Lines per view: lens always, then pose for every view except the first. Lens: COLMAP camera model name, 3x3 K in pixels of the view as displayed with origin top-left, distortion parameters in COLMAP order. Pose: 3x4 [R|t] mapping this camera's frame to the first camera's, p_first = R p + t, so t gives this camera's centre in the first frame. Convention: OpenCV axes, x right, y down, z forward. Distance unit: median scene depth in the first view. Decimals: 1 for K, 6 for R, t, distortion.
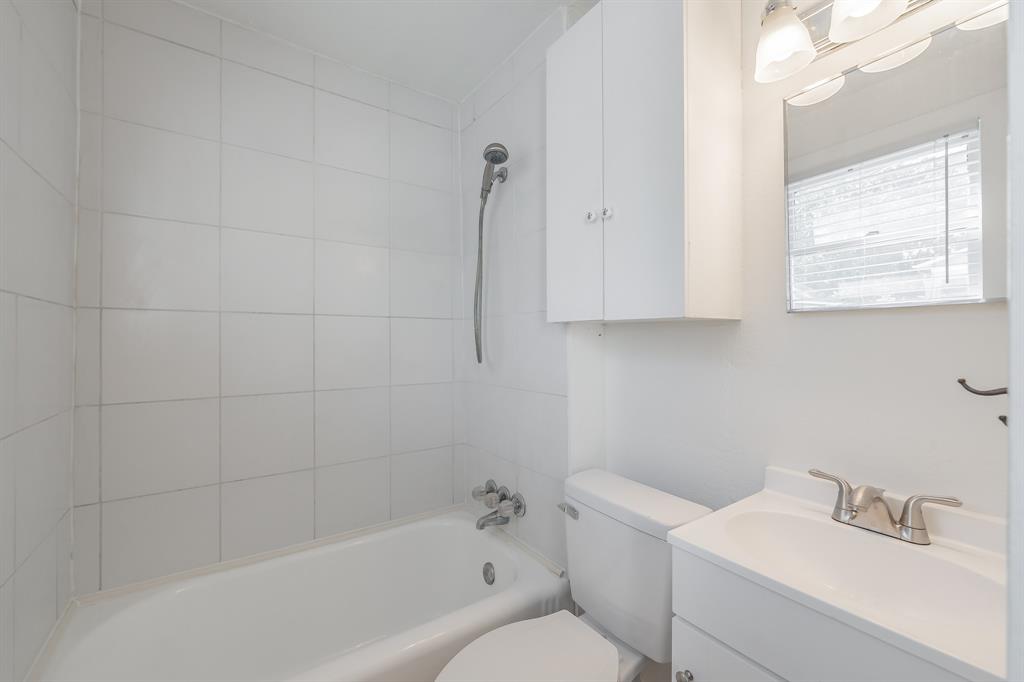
lens RADIAL K [[409.4, 0, 512.0], [0, 409.4, 341.0], [0, 0, 1]] dist [0.001027, 0.000081]
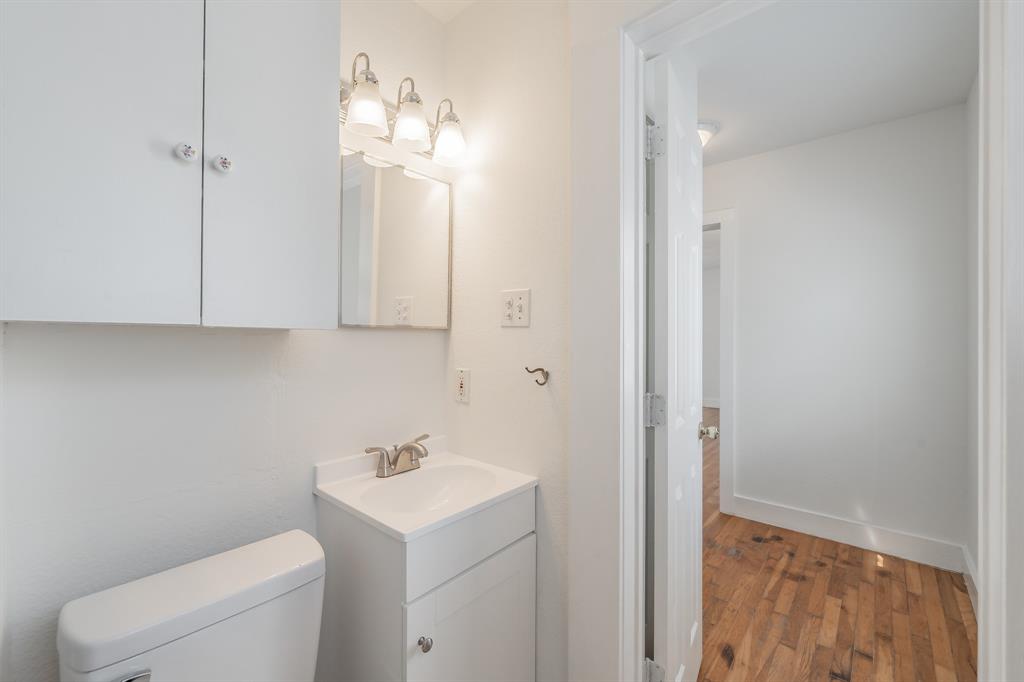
lens RADIAL K [[409.4, 0, 512.0], [0, 409.4, 341.0], [0, 0, 1]] dist [0.001027, 0.000081]
pose [[-0.248682, -0.014635, 0.968475, -0.651882], [-0.006677, 0.999888, 0.013396, -0.049899], [-0.968562, -0.003135, -0.248752, 0.897247]]
